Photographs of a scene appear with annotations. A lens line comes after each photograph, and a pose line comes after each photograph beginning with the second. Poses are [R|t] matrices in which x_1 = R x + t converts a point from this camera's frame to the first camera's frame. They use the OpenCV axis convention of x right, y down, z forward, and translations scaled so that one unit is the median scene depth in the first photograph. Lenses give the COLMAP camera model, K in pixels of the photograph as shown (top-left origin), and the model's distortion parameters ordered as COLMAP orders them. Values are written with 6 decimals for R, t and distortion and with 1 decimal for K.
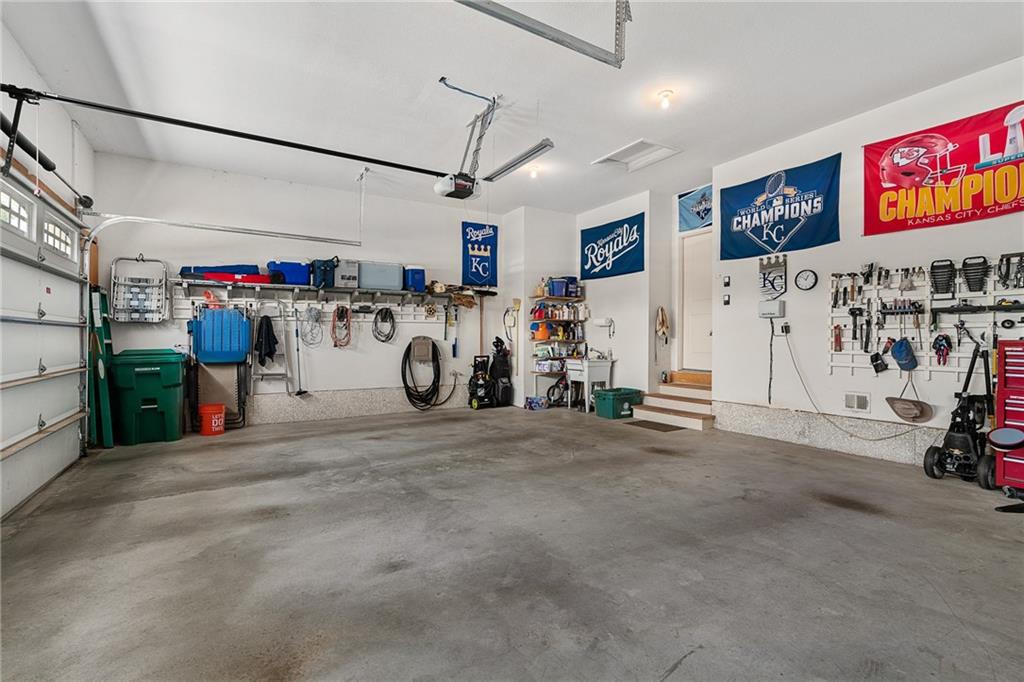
lens RADIAL K [[465.9, 0, 512.0], [0, 465.9, 341.0], [0, 0, 1]] dist [0.000020, 0.000079]
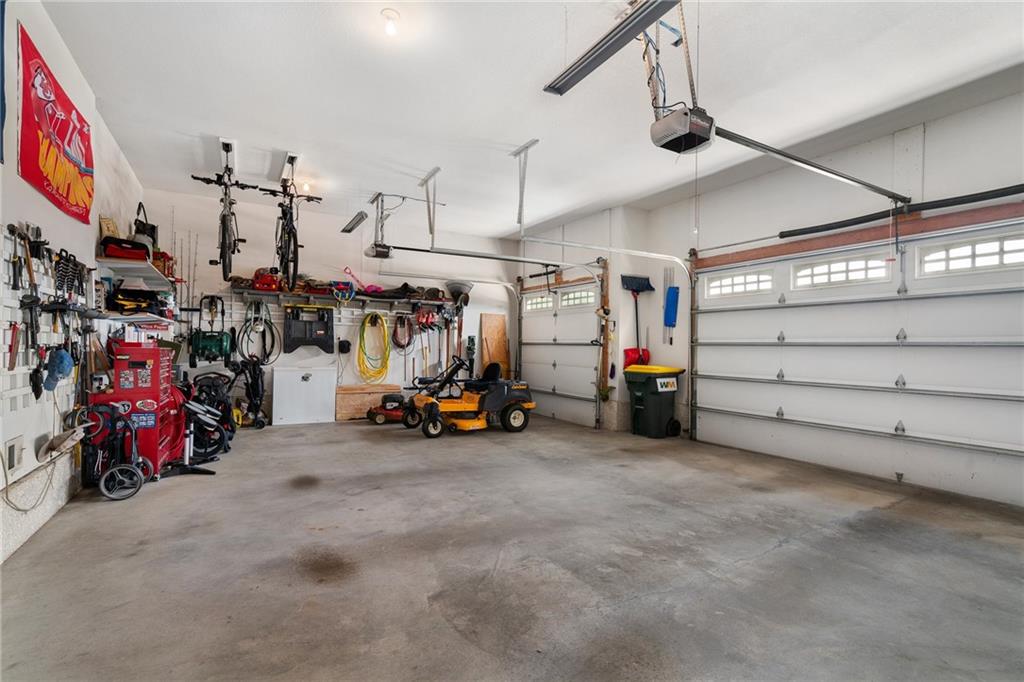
lens RADIAL K [[465.9, 0, 512.0], [0, 465.9, 341.0], [0, 0, 1]] dist [0.000020, 0.000079]
pose [[-0.999832, -0.015546, 0.009715, 0.141648], [-0.015636, 0.999834, -0.009311, -0.020590], [-0.009568, -0.009461, -0.999909, 1.967786]]
